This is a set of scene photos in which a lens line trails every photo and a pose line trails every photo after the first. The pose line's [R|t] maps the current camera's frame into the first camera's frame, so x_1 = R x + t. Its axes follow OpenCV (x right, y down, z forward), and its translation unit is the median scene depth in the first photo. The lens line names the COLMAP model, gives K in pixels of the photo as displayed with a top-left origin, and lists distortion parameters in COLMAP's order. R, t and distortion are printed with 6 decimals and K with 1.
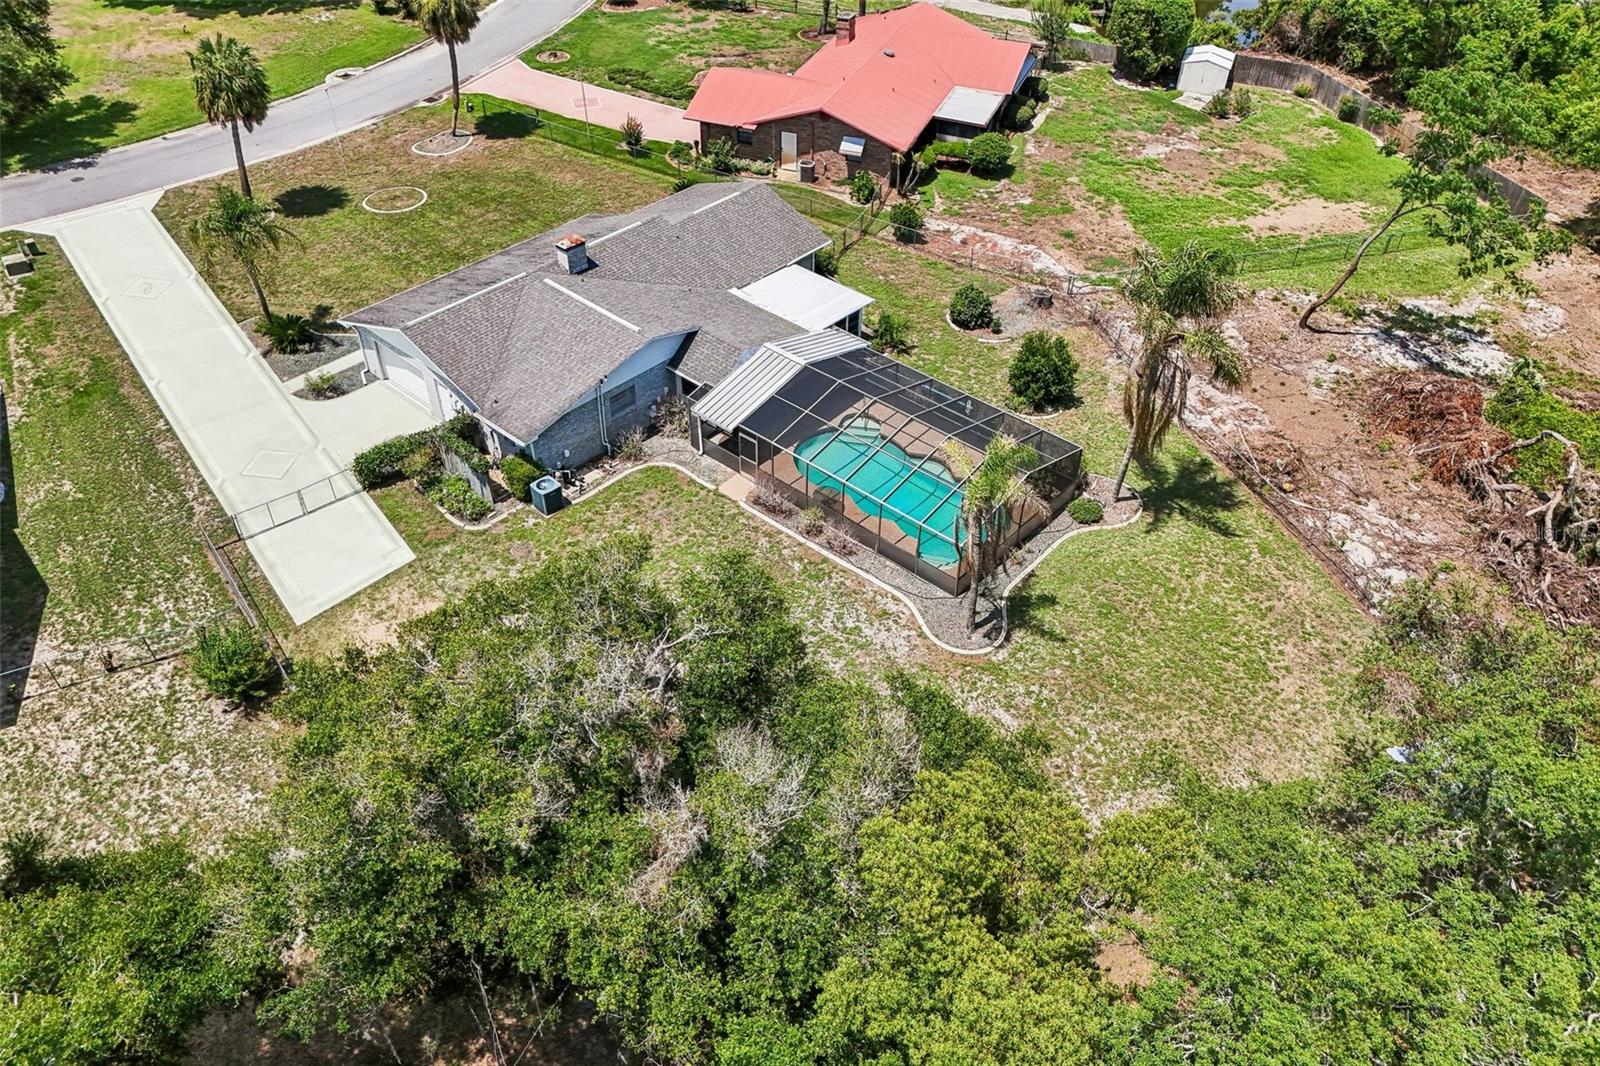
lens RADIAL K [[1180.9, 0, 803.7], [0, 1180.9, 531.0], [0, 0, 1]] dist [0.063426, -0.051264]
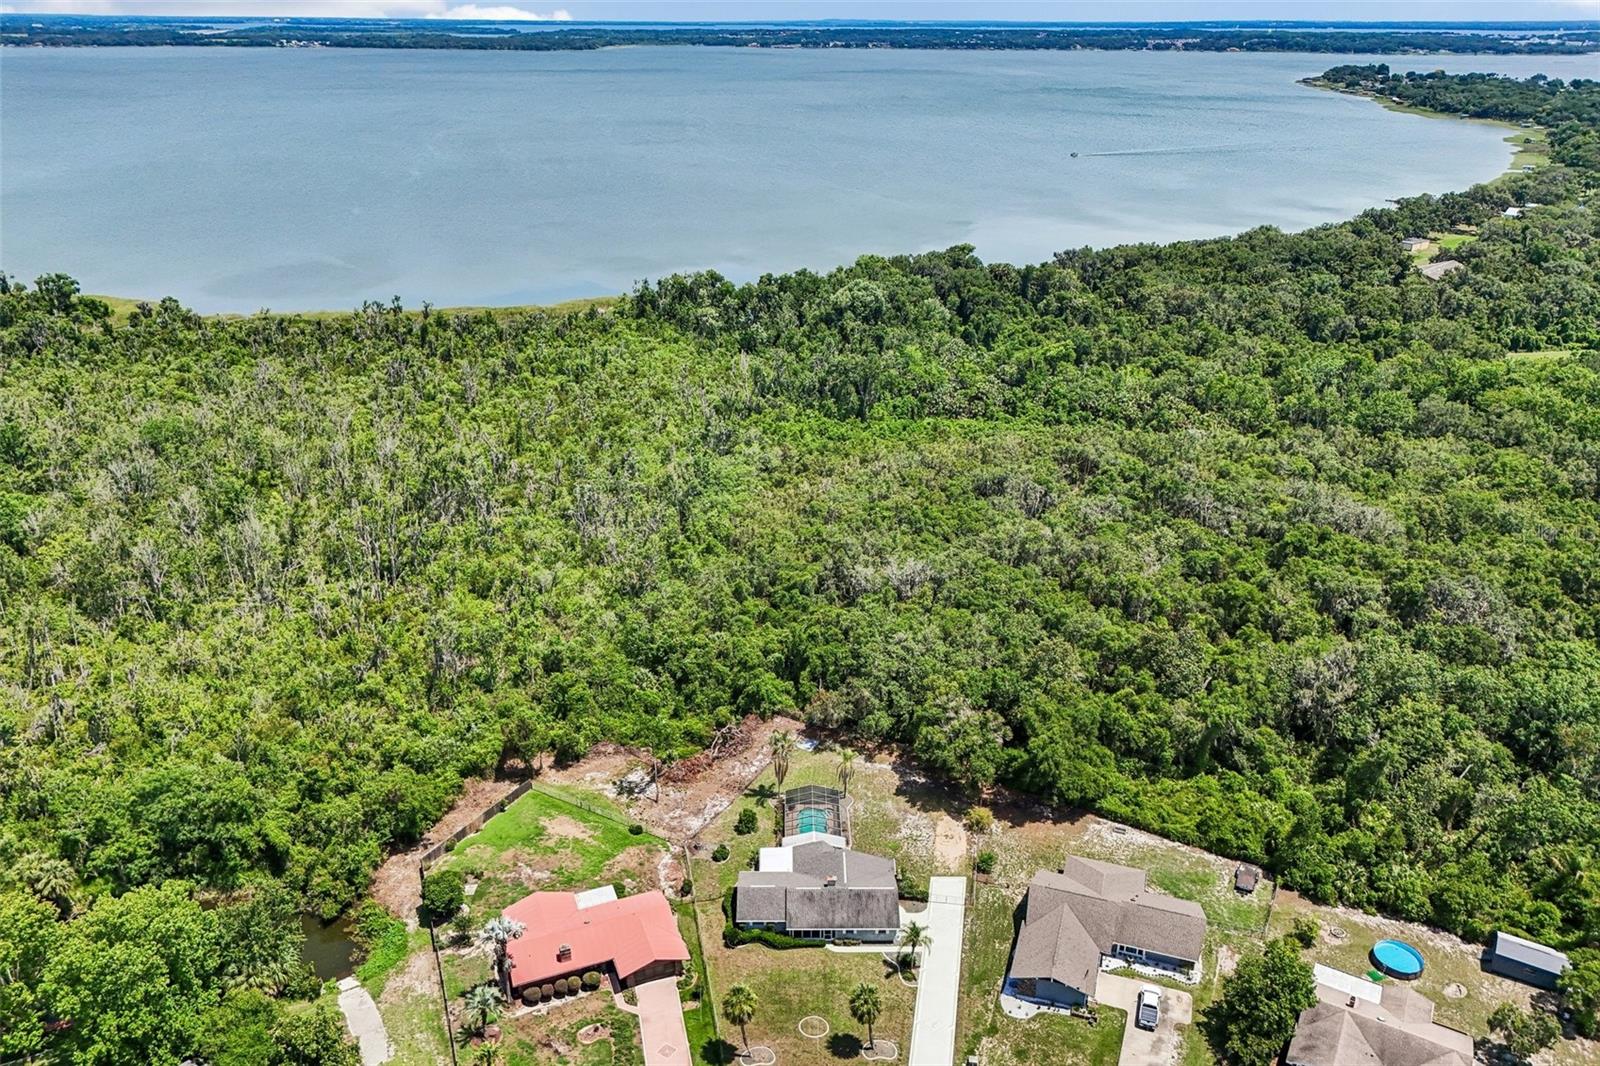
lens RADIAL K [[1180.9, 0, 804.3], [0, 1180.9, 535.3], [0, 0, 1]] dist [0.063426, -0.051264]
pose [[-0.677435, -0.307635, 0.668164, -2.016395], [0.469944, 0.517798, 0.714869, -3.065886], [-0.565893, 0.798277, -0.206203, 1.053286]]
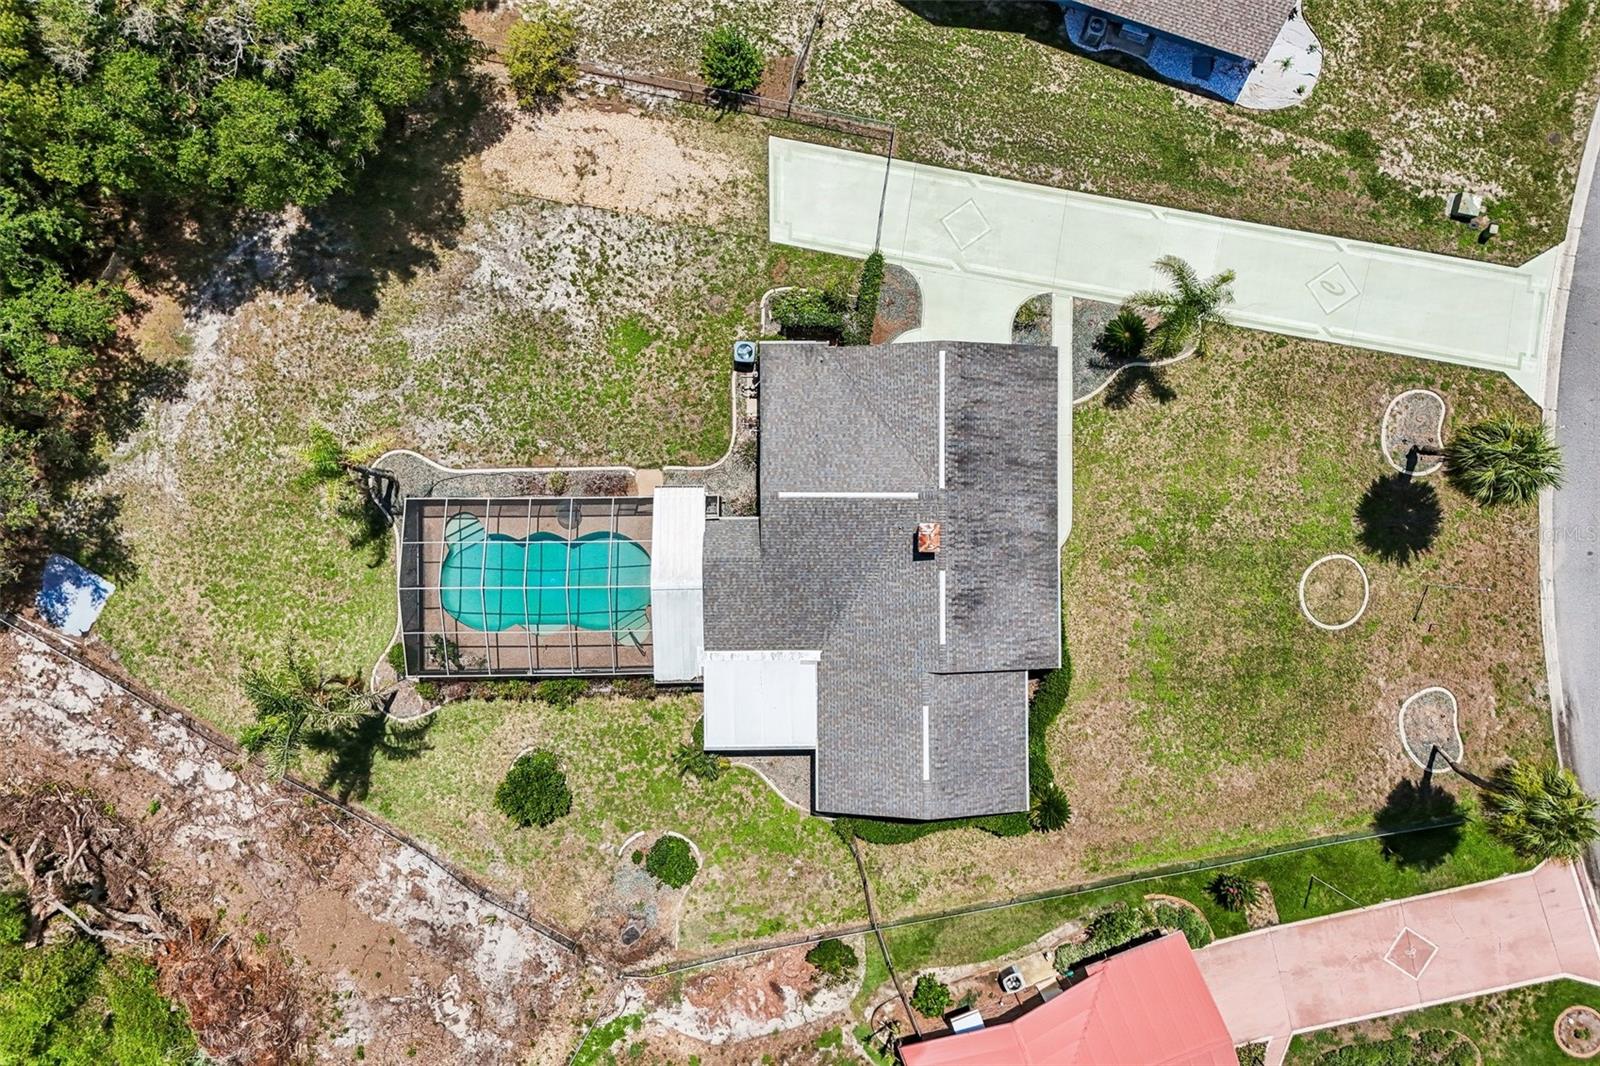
lens RADIAL K [[1180.9, 0, 808.6], [0, 1180.9, 535.1], [0, 0, 1]] dist [0.063426, -0.051264]
pose [[-0.740842, 0.671613, -0.009414, -0.127161], [-0.445786, -0.481157, 0.754826, -1.003784], [0.502422, 0.563404, 0.655857, 0.352046]]
